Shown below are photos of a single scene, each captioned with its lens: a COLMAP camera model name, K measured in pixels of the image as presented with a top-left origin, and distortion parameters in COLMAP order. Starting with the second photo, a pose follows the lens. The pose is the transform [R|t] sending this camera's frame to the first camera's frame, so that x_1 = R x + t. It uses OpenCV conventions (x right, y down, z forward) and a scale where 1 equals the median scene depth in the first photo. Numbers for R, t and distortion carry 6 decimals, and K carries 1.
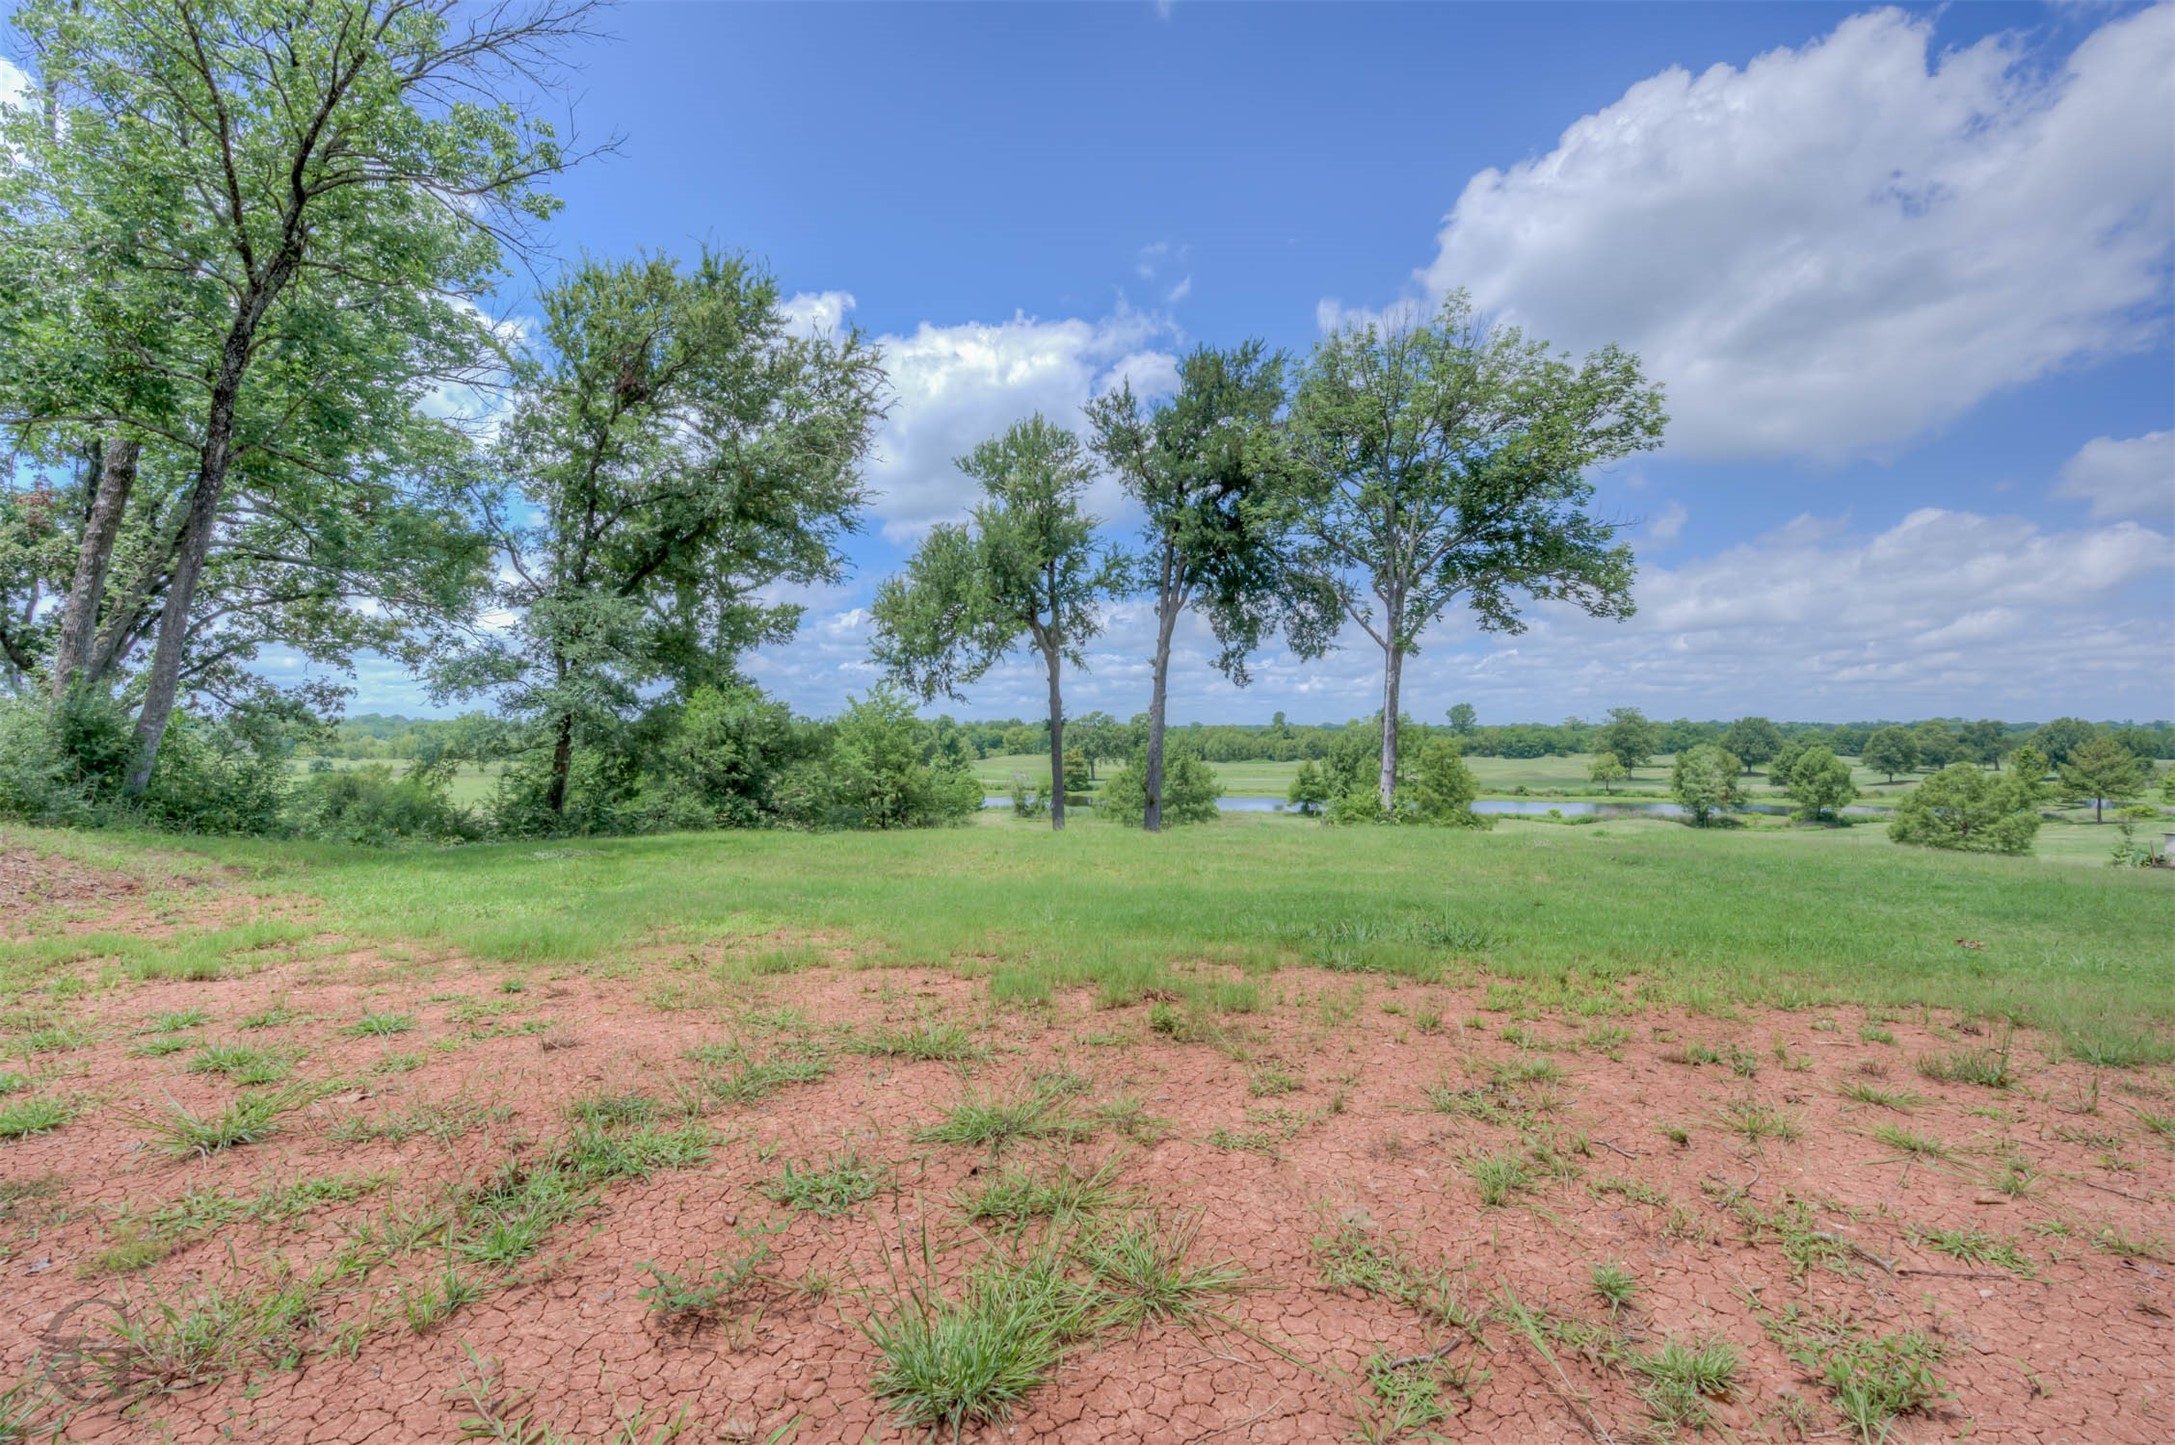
lens RADIAL K [[908.5, 0, 1087.5], [0, 908.5, 722.5], [0, 0, 1]] dist [-0.008991, -0.000068]
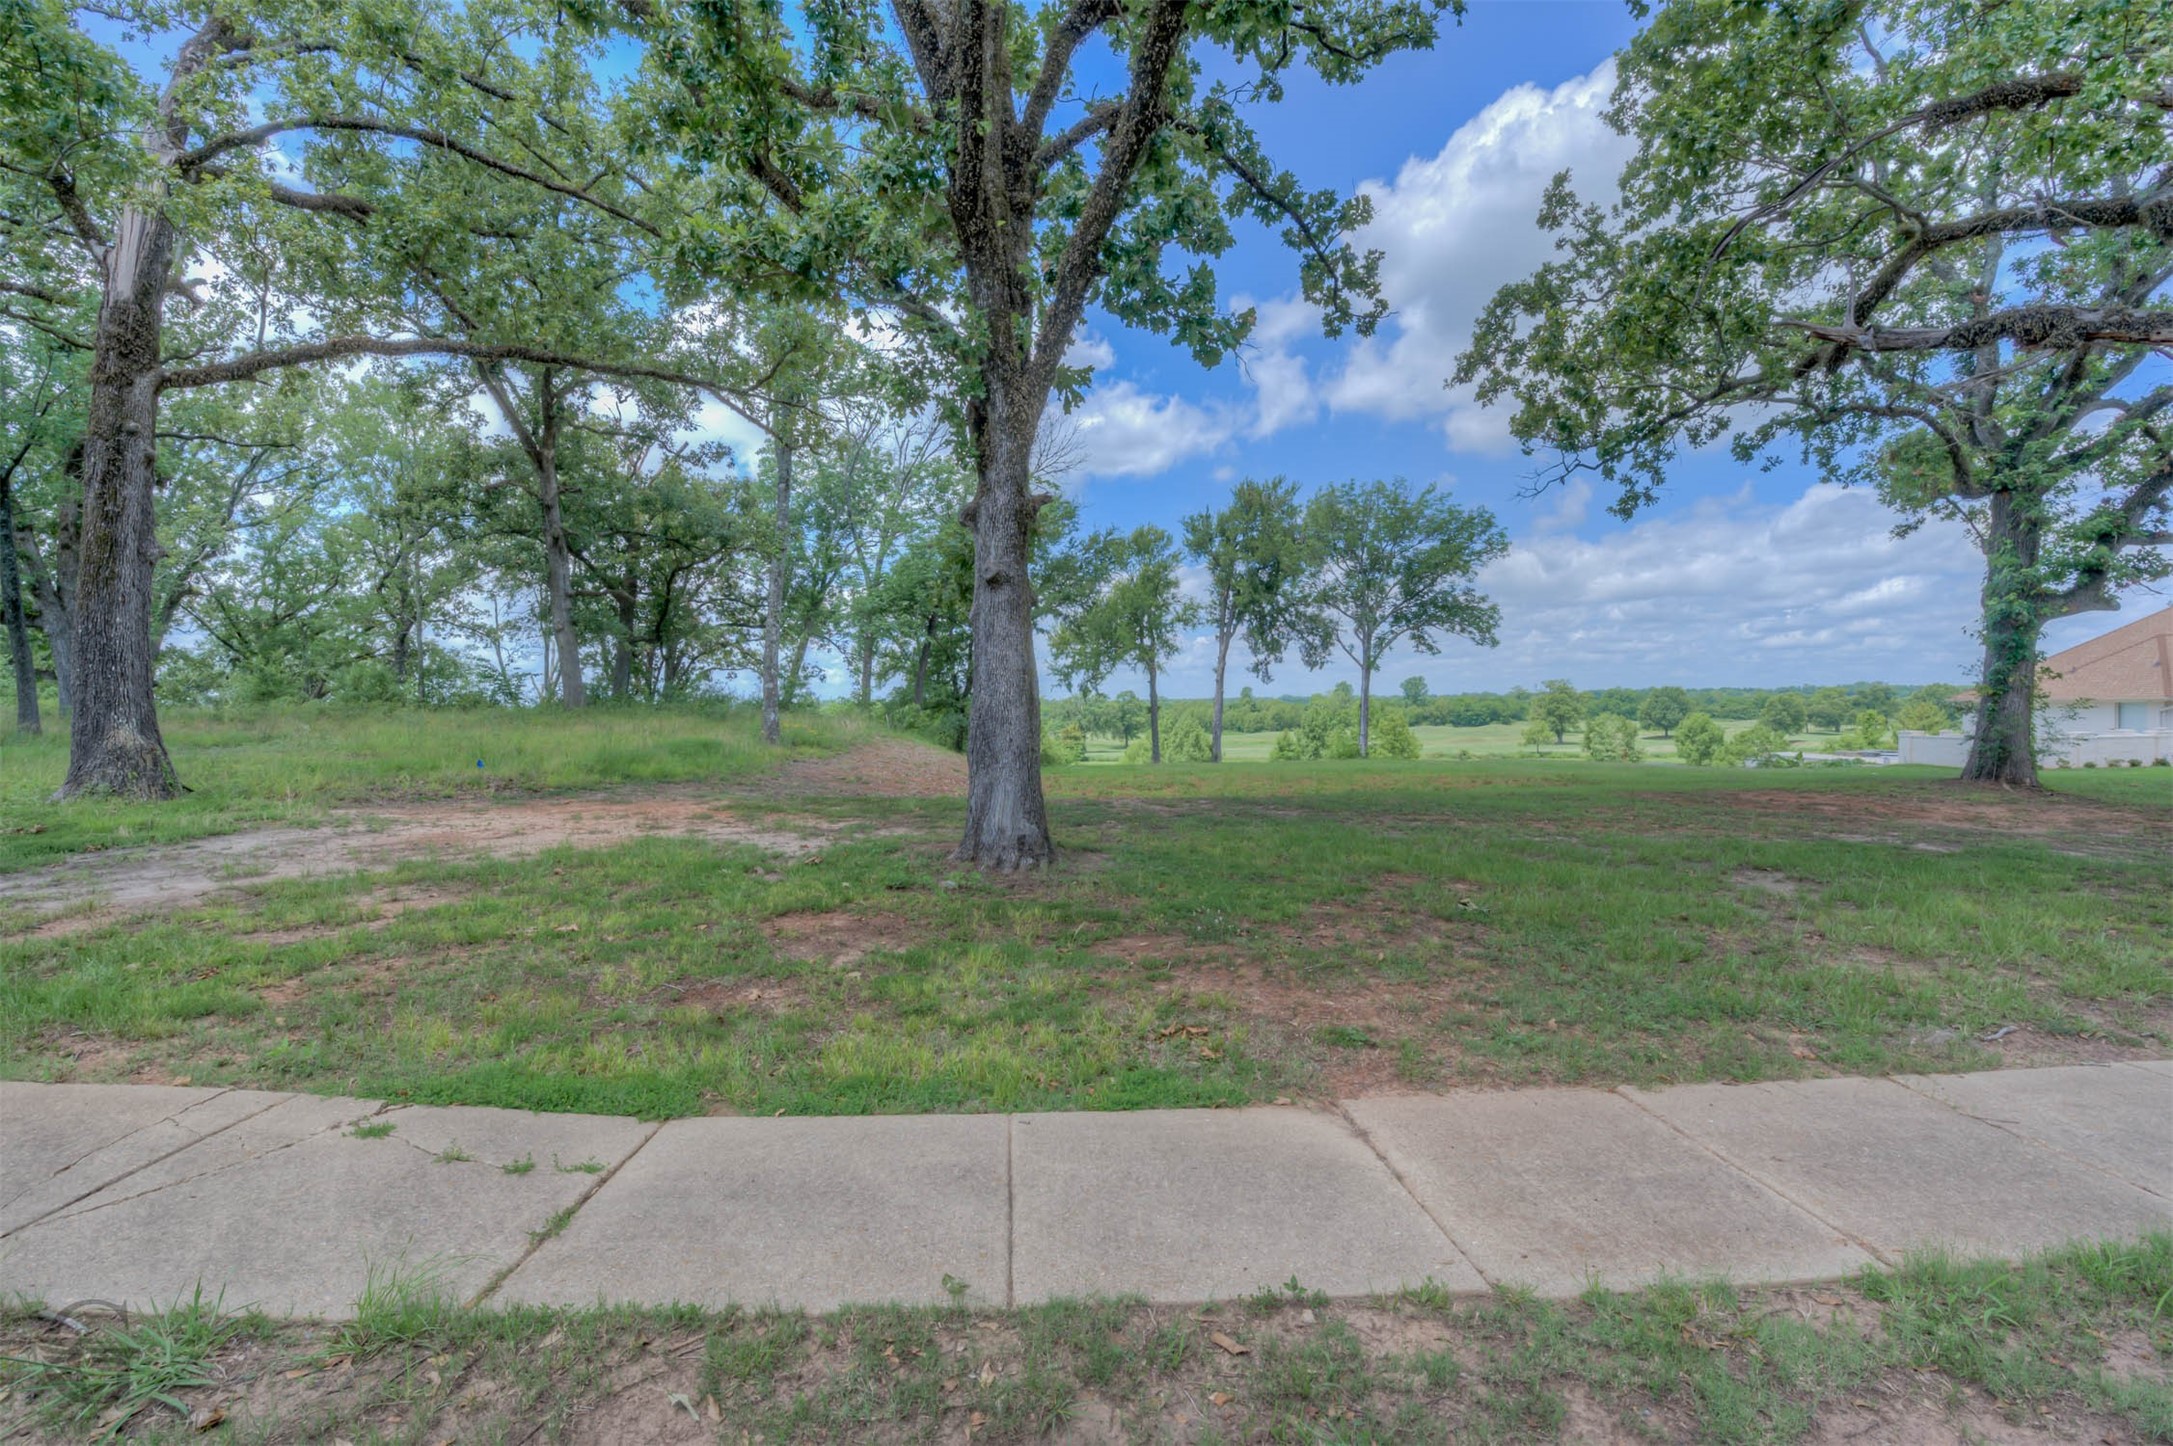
lens RADIAL K [[907.6, 0, 1086.5], [0, 907.6, 723.0], [0, 0, 1]] dist [-0.008991, -0.000068]
pose [[0.998972, -0.016187, 0.042339, -0.213766], [0.014974, 0.999473, 0.028805, -0.022064], [-0.042783, -0.028141, 0.998688, -0.563507]]
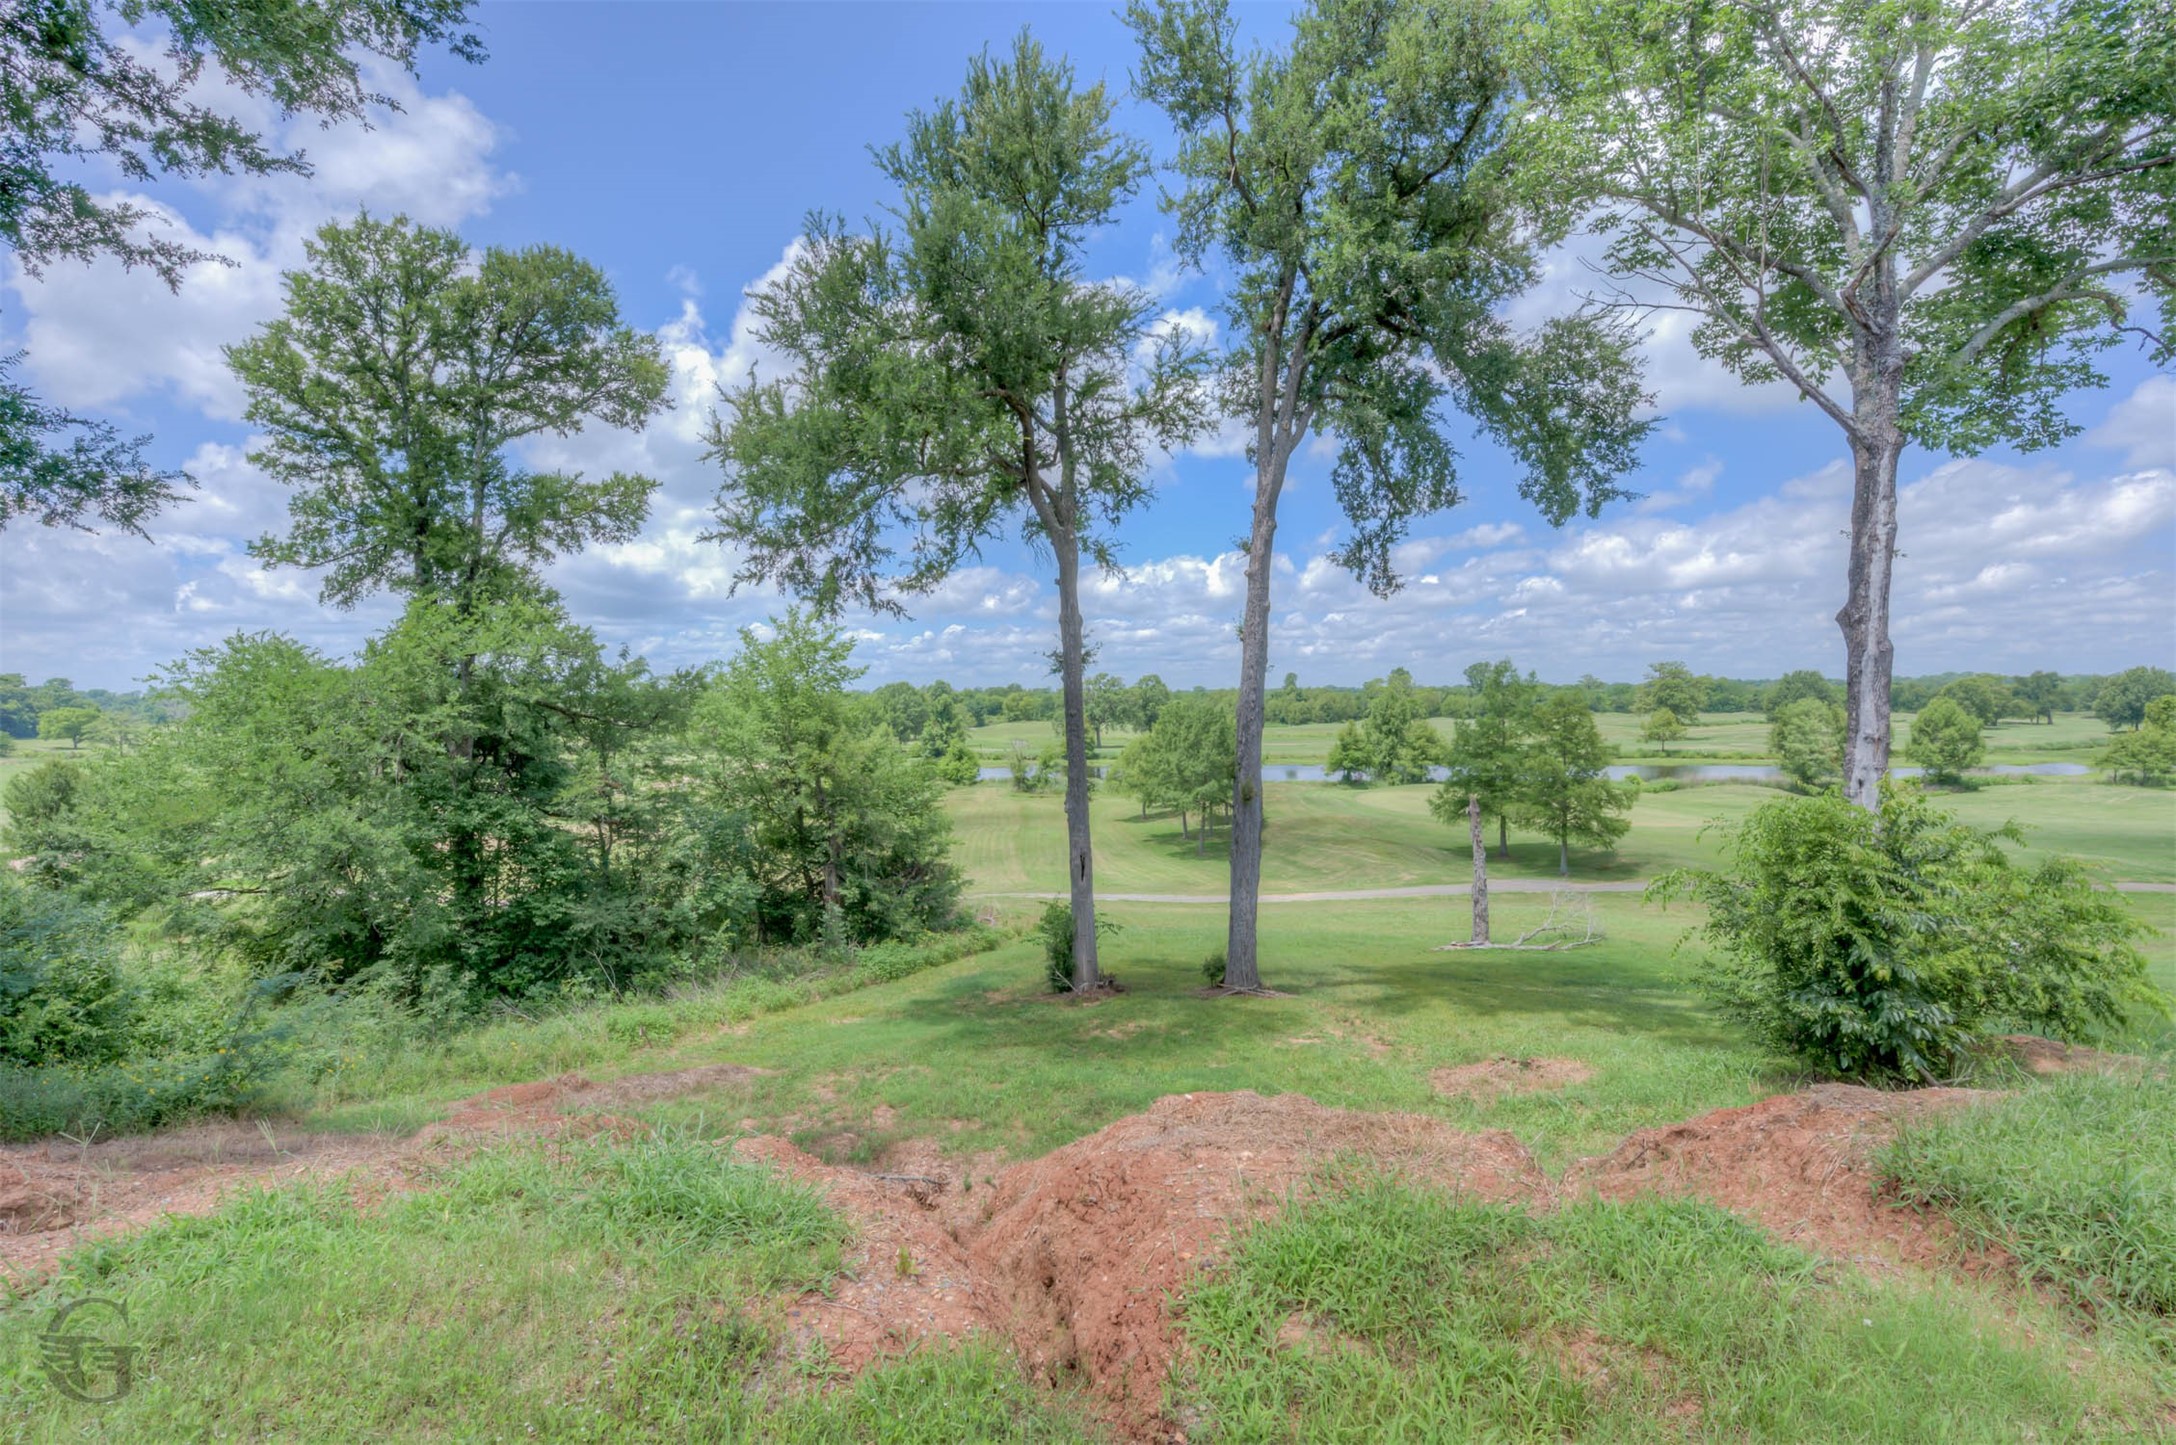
lens RADIAL K [[908.9, 0, 1088.0], [0, 908.9, 722.5], [0, 0, 1]] dist [-0.008991, -0.000068]
pose [[0.999908, -0.013522, -0.000448, -0.024318], [0.013529, 0.999217, 0.037193, 0.018526], [-0.000055, -0.037196, 0.999308, 0.419107]]
